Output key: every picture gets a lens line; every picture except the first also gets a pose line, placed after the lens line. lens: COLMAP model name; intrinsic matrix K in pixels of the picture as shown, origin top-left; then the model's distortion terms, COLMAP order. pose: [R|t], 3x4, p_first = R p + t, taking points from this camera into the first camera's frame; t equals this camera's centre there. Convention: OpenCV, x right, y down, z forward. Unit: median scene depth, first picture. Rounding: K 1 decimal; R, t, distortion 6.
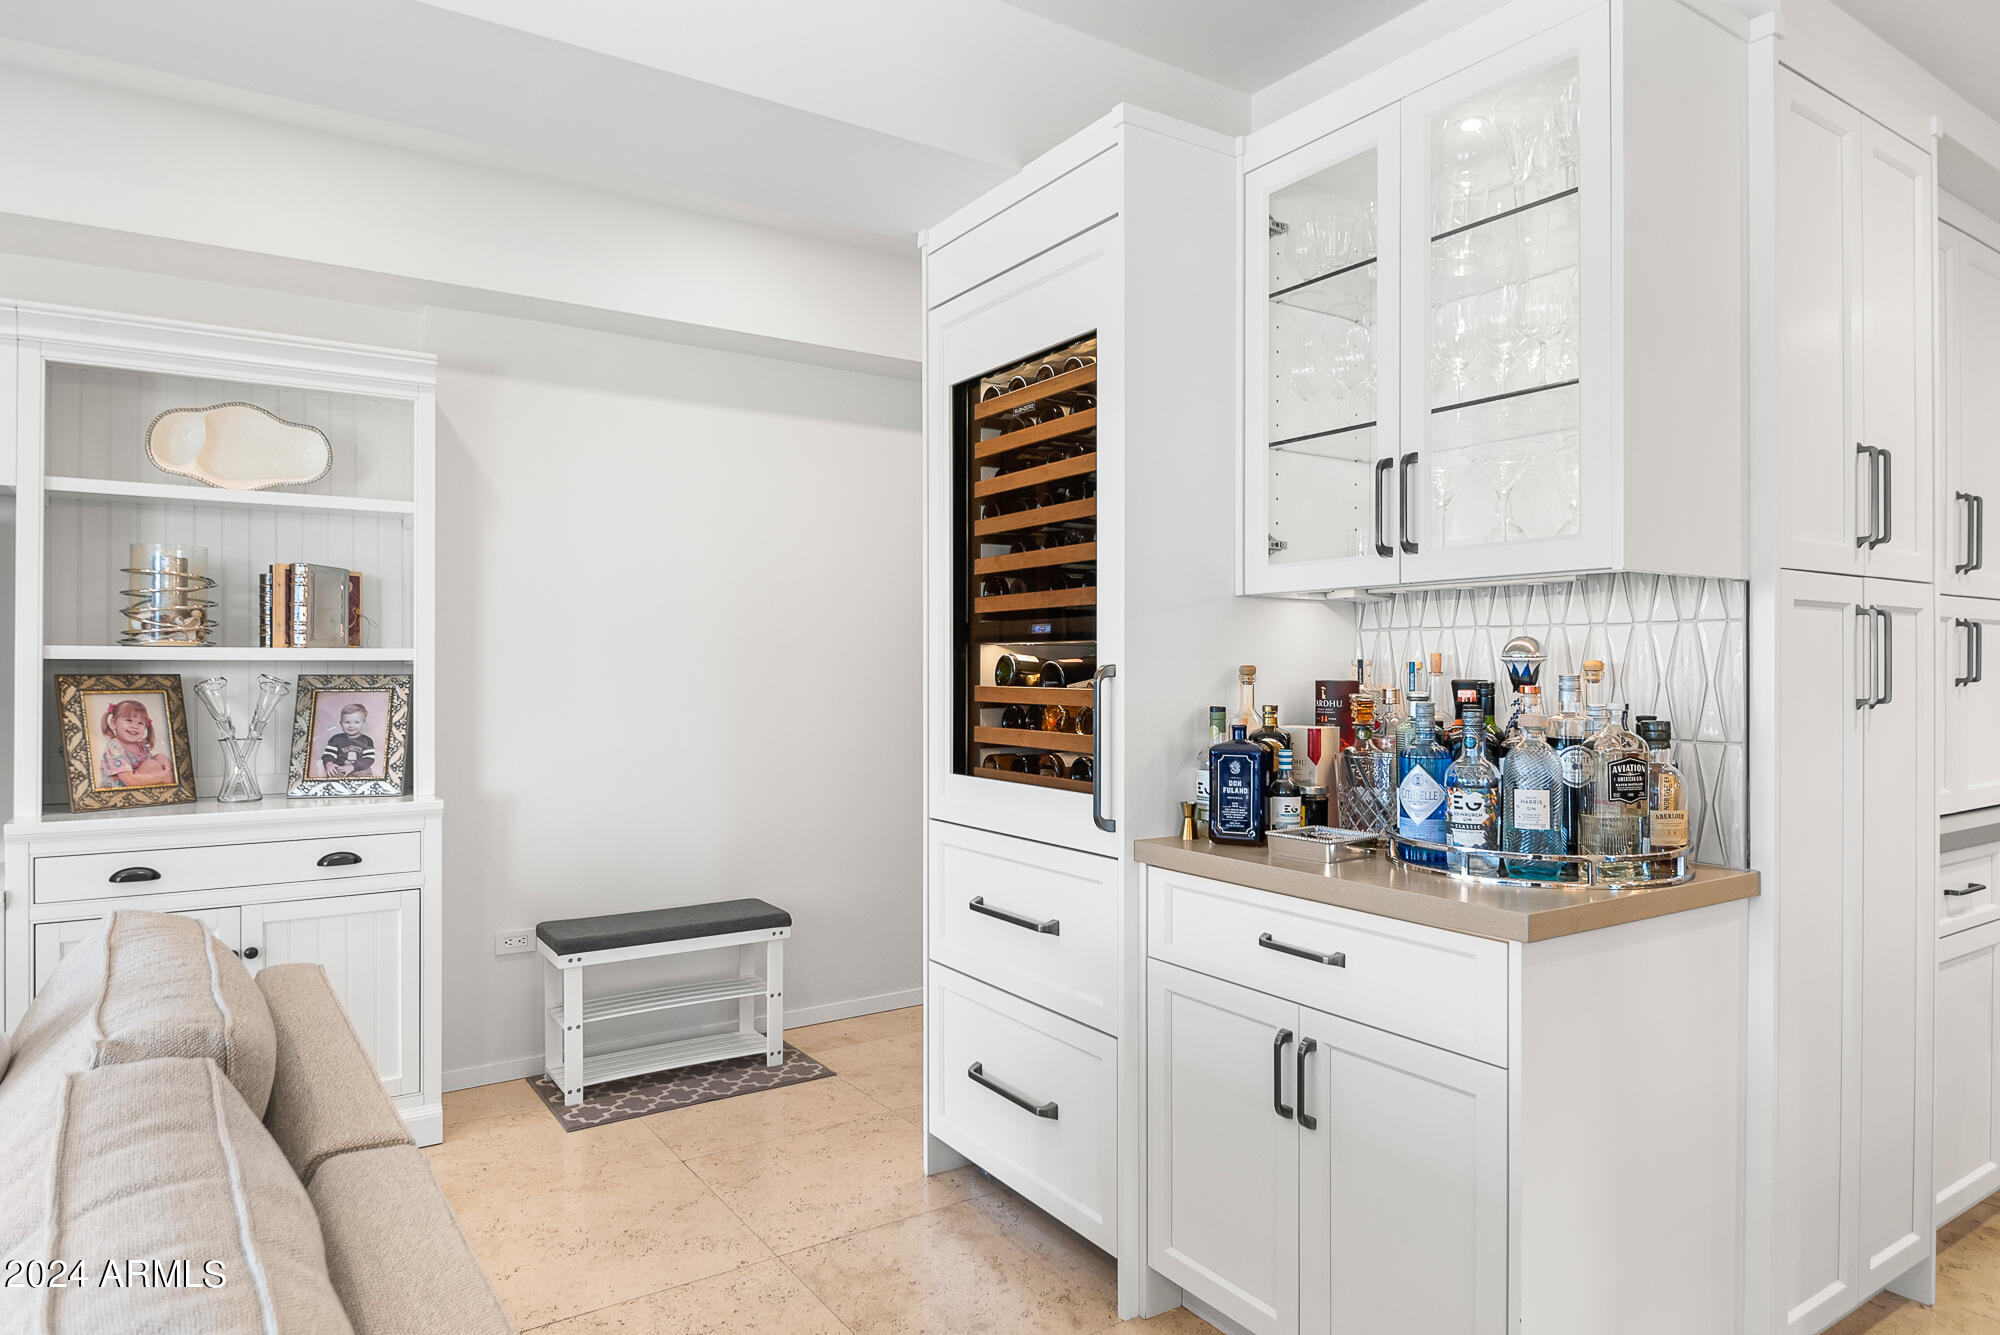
lens RADIAL K [[1184.9, 0, 1012.7], [0, 1184.9, 666.7], [0, 0, 1]] dist [0.036315, -0.040490]
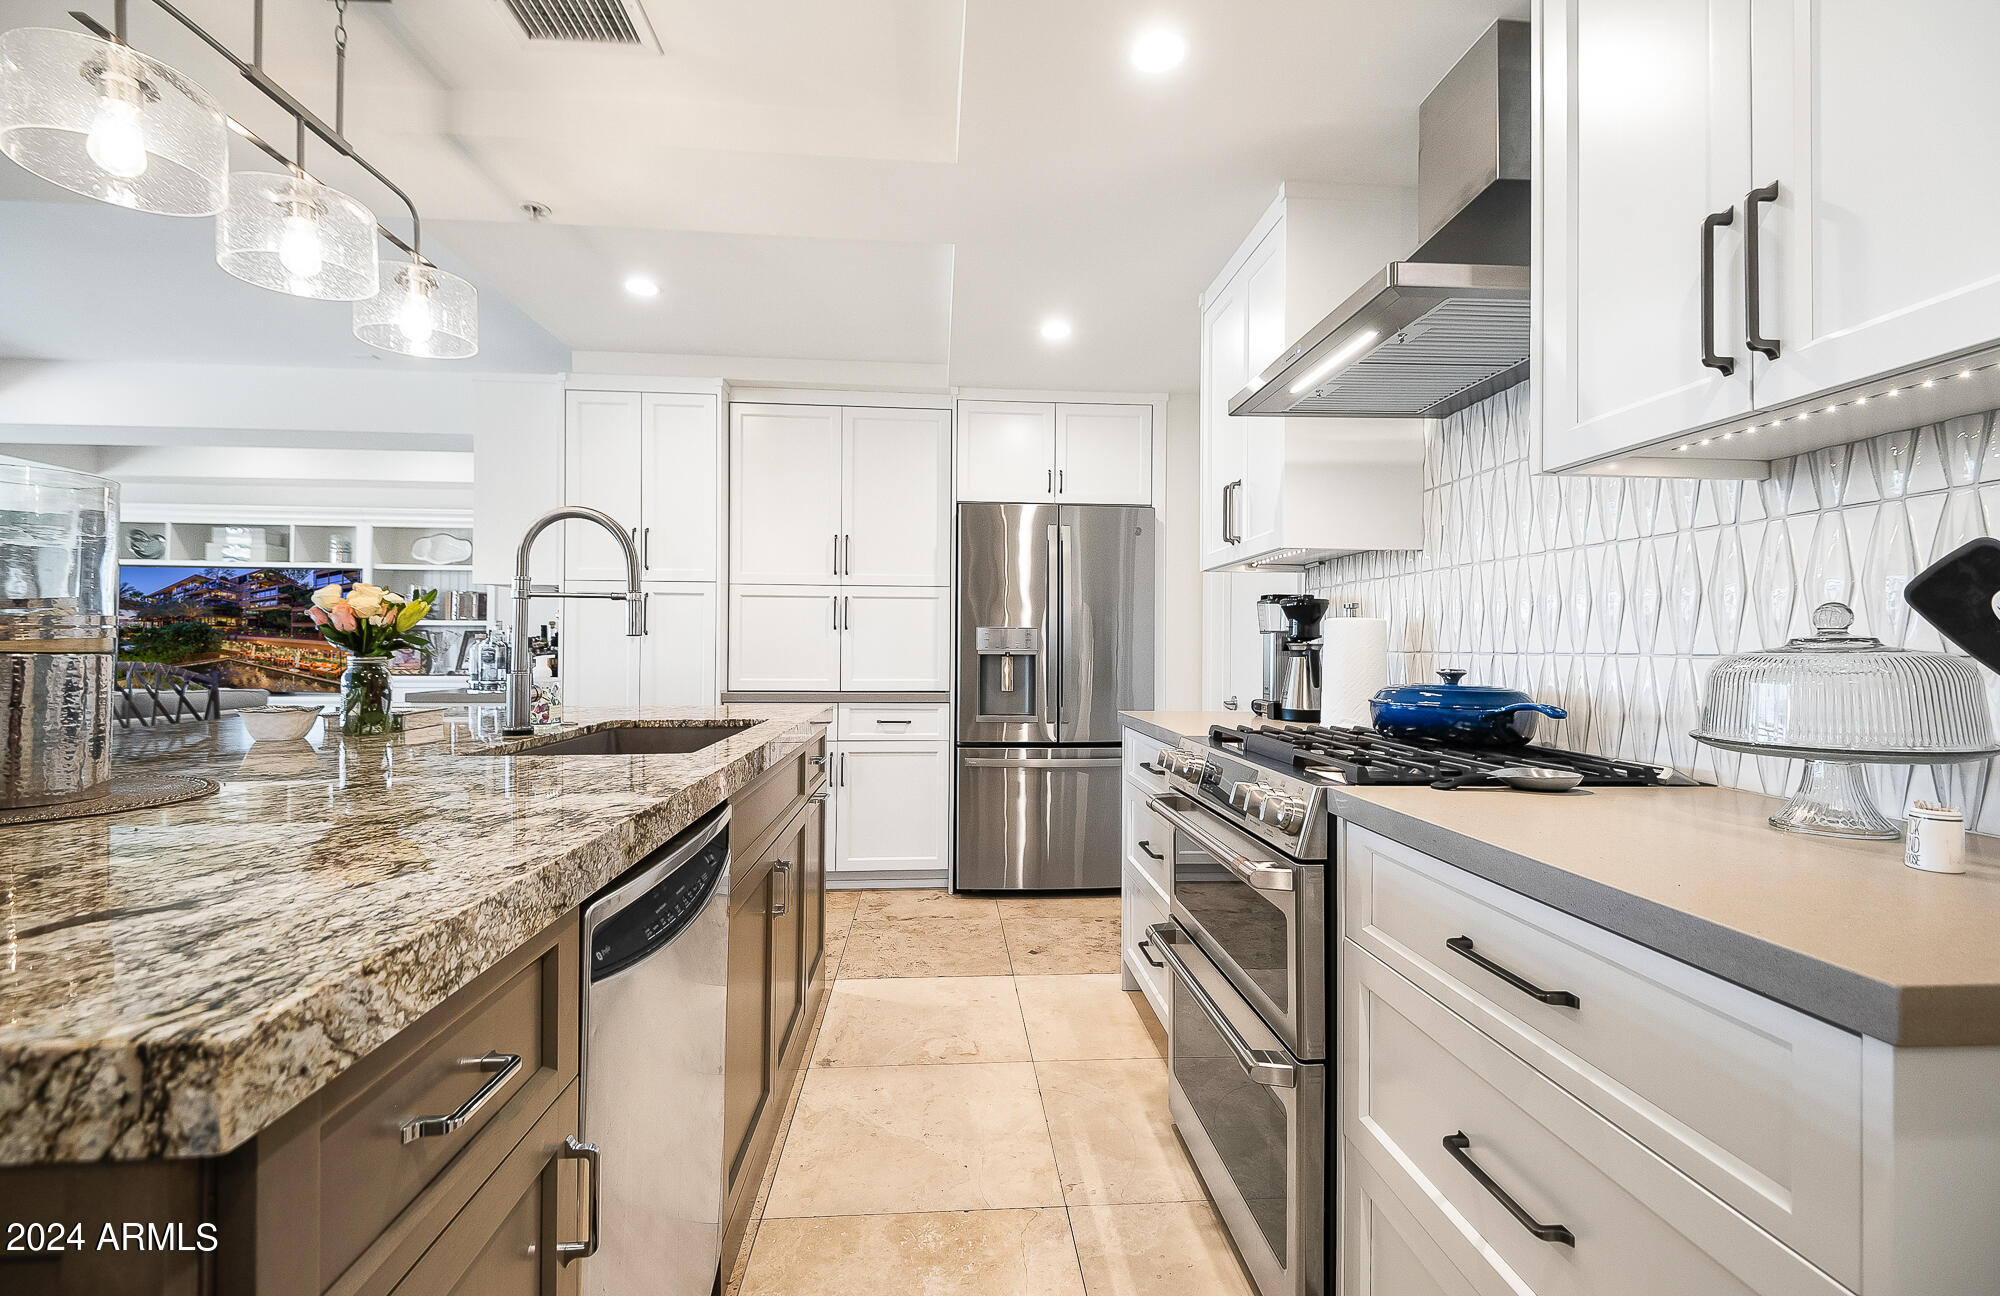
lens RADIAL K [[861.7, 0, 1001.6], [0, 861.7, 641.2], [0, 0, 1]] dist [0.036334, -0.022327]
pose [[0.867860, 0.001256, -0.496807, 1.951060], [-0.006107, 0.999948, -0.008140, 0.051747], [0.496771, 0.010098, 0.867823, -0.159998]]
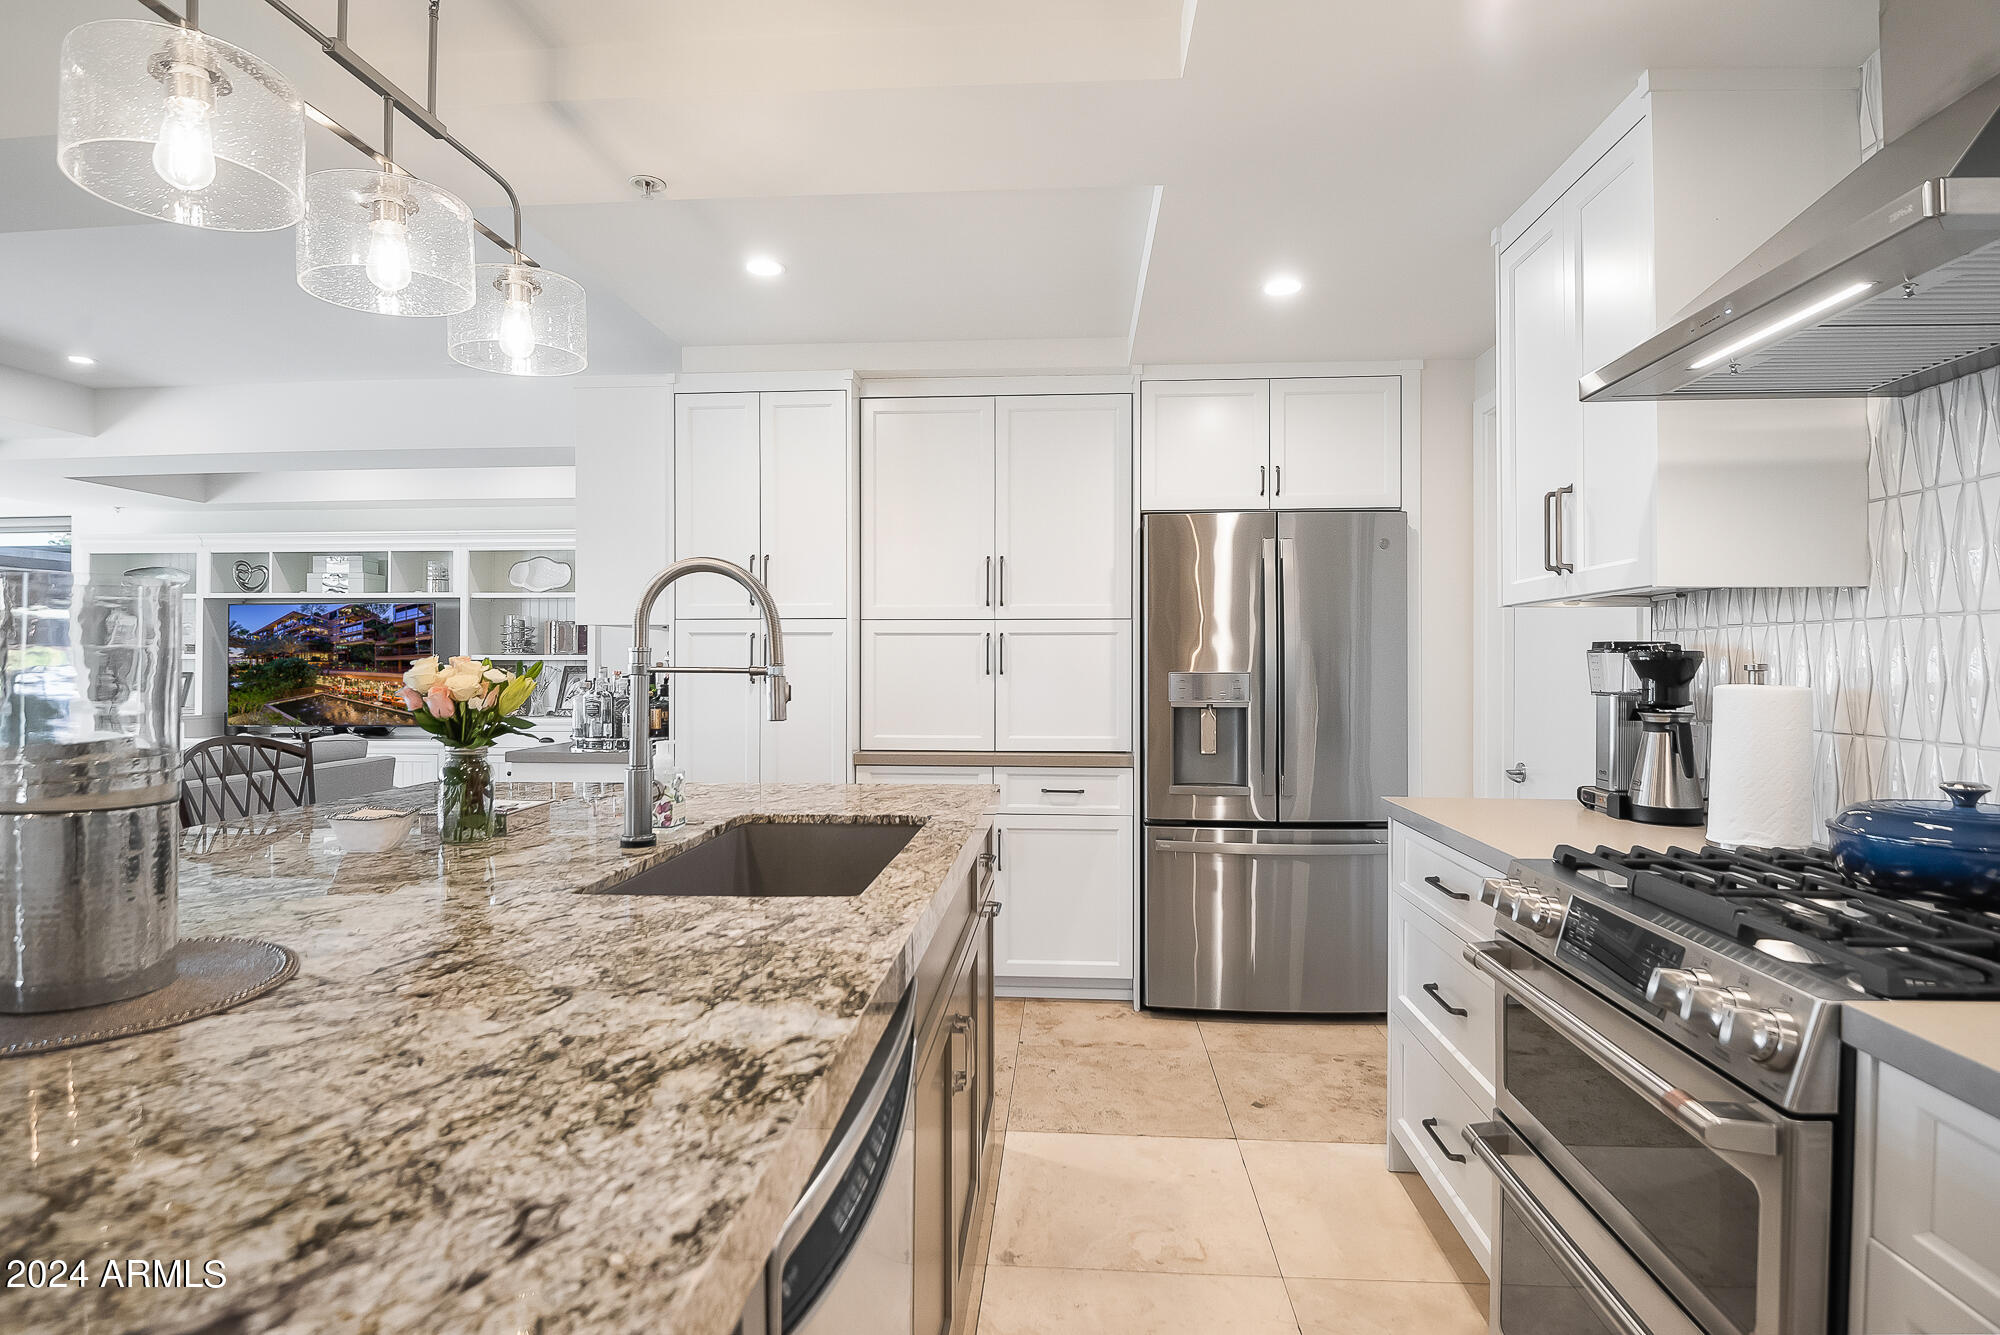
lens RADIAL K [[1022.1, 0, 996.1], [0, 1022.1, 663.8], [0, 0, 1]] dist [0.026220, -0.046394]
pose [[0.783590, 0.000434, -0.621278, 1.843388], [0.000016, 1.000000, 0.000719, 0.001102], [0.621278, -0.000574, 0.783590, -0.112991]]
